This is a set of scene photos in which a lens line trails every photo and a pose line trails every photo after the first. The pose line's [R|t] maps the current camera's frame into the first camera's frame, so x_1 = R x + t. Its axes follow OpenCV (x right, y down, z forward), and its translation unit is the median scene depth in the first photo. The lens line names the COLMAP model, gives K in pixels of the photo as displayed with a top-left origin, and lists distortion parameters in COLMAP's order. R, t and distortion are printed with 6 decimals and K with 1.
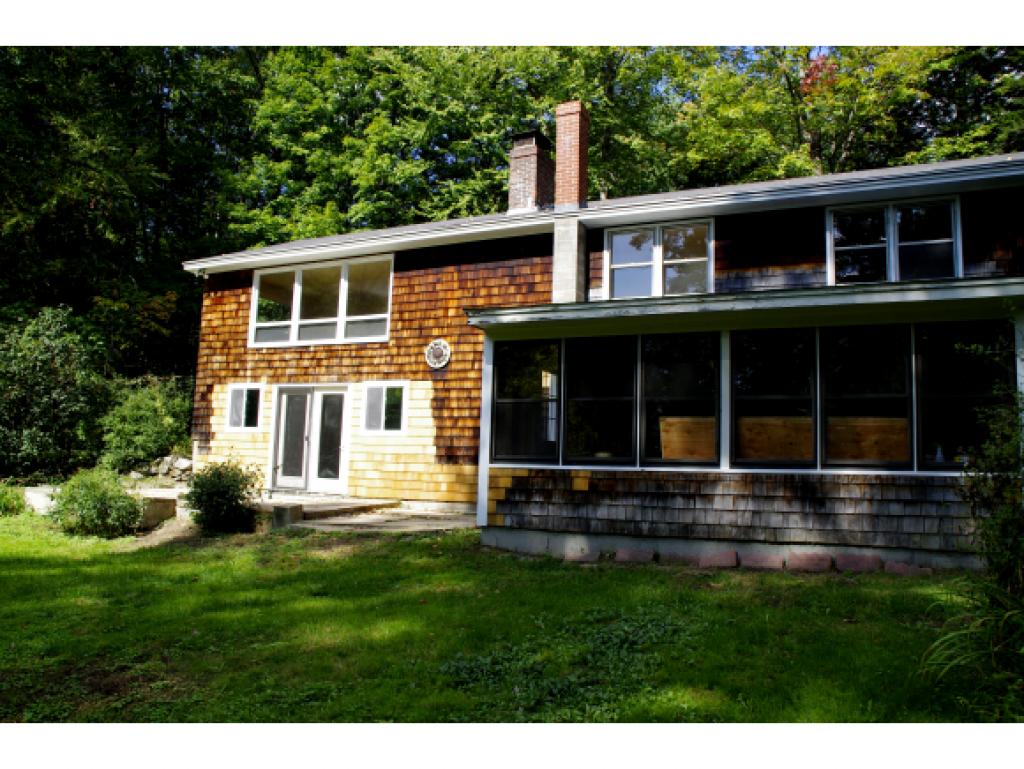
lens RADIAL K [[804.4, 0, 507.7], [0, 804.4, 386.2], [0, 0, 1]] dist [-0.179615, 0.134303]
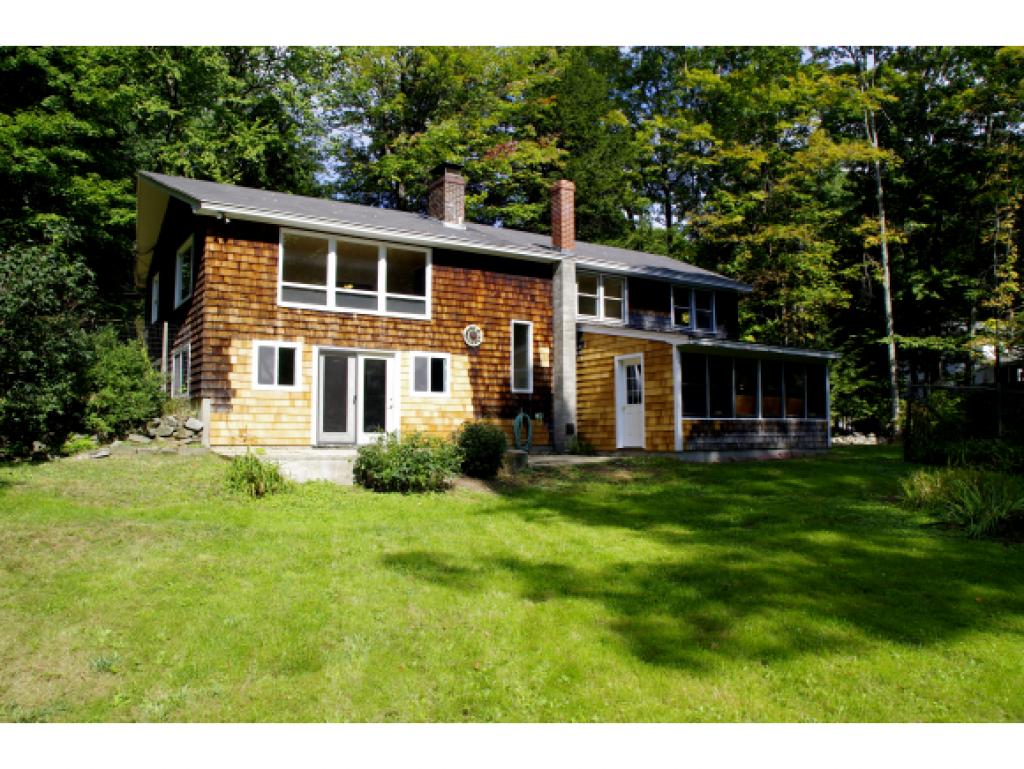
lens RADIAL K [[804.4, 0, 507.7], [0, 804.4, 386.2], [0, 0, 1]] dist [-0.179615, 0.134303]
pose [[0.498211, 0.021098, 0.866799, -1.162406], [-0.077603, 0.996777, 0.020342, 0.010954], [-0.863576, -0.077401, 0.498242, 0.271103]]
